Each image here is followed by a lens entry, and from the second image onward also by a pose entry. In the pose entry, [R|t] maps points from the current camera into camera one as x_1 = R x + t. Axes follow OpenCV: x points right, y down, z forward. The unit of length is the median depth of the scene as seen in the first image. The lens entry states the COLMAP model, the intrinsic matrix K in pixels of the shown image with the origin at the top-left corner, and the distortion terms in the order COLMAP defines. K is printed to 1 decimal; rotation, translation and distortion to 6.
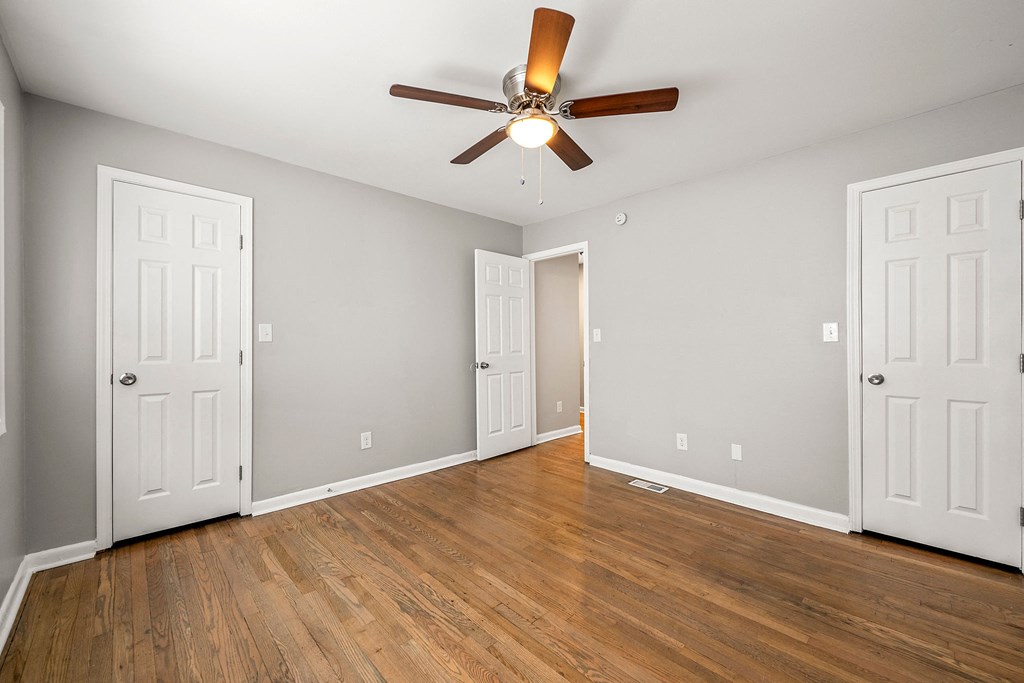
lens RADIAL K [[414.9, 0, 515.3], [0, 414.9, 333.1], [0, 0, 1]] dist [-0.001715, -0.000829]
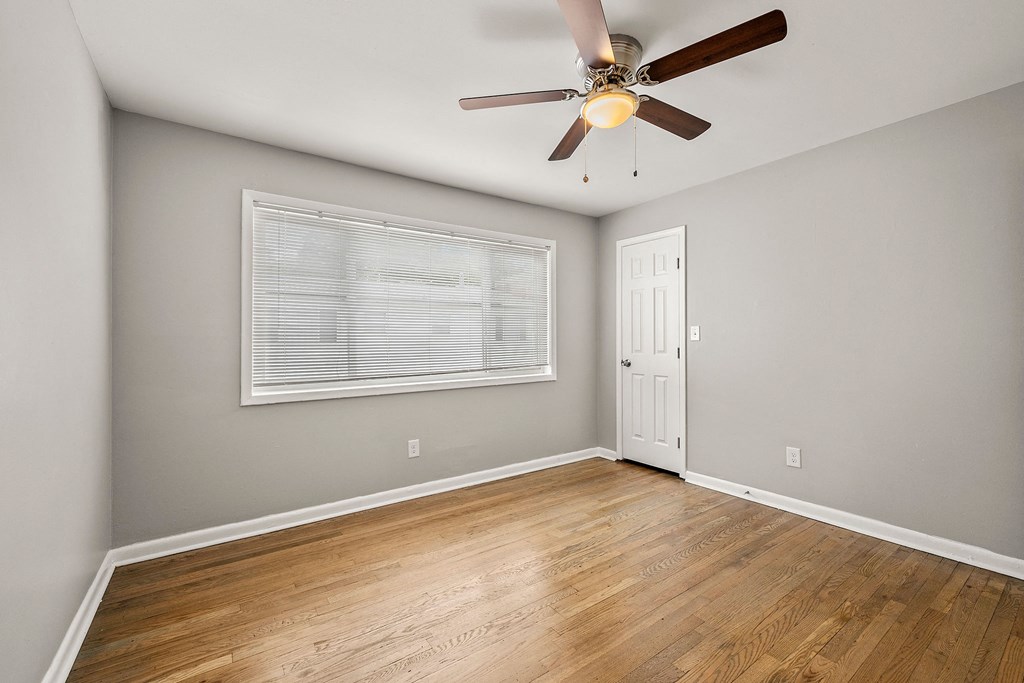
lens RADIAL K [[428.2, 0, 507.5], [0, 428.2, 341.0], [0, 0, 1]] dist [-0.002117, -0.000364]
pose [[-0.148482, 0.006544, -0.988893, 0.825526], [0.021698, 0.999759, 0.003358, 0.004185], [0.988677, -0.020959, -0.148589, 0.769293]]
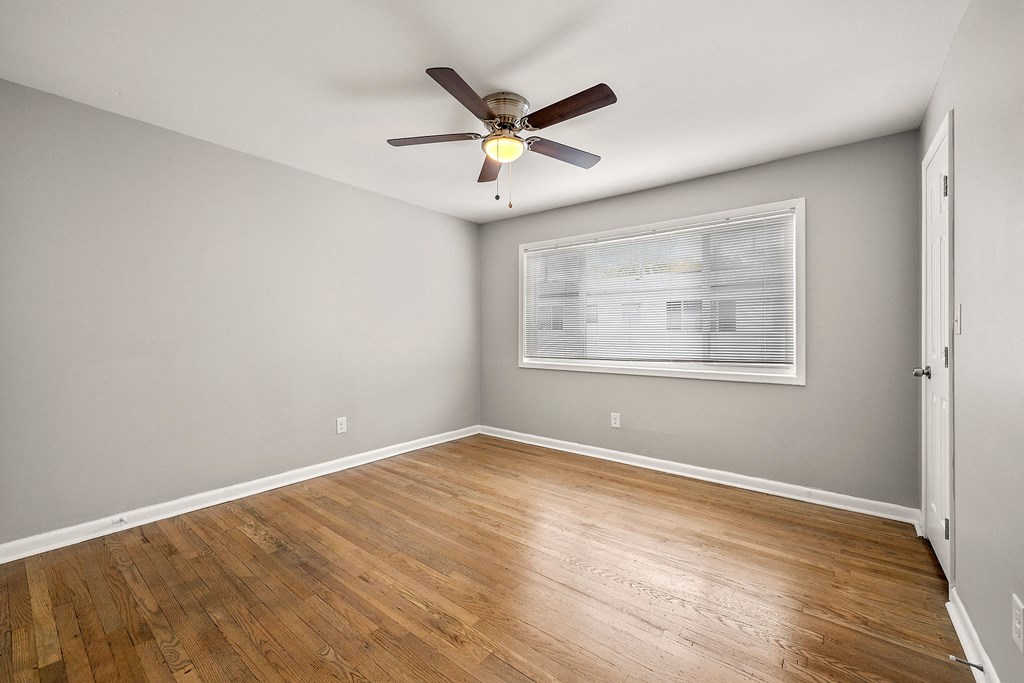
lens RADIAL K [[414.9, 0, 515.3], [0, 414.9, 333.1], [0, 0, 1]] dist [-0.001715, -0.000829]
pose [[-0.989655, -0.000702, -0.143464, 0.143130], [0.001368, 0.999896, -0.014329, 0.031318], [0.143459, -0.014377, -0.989552, 1.776931]]
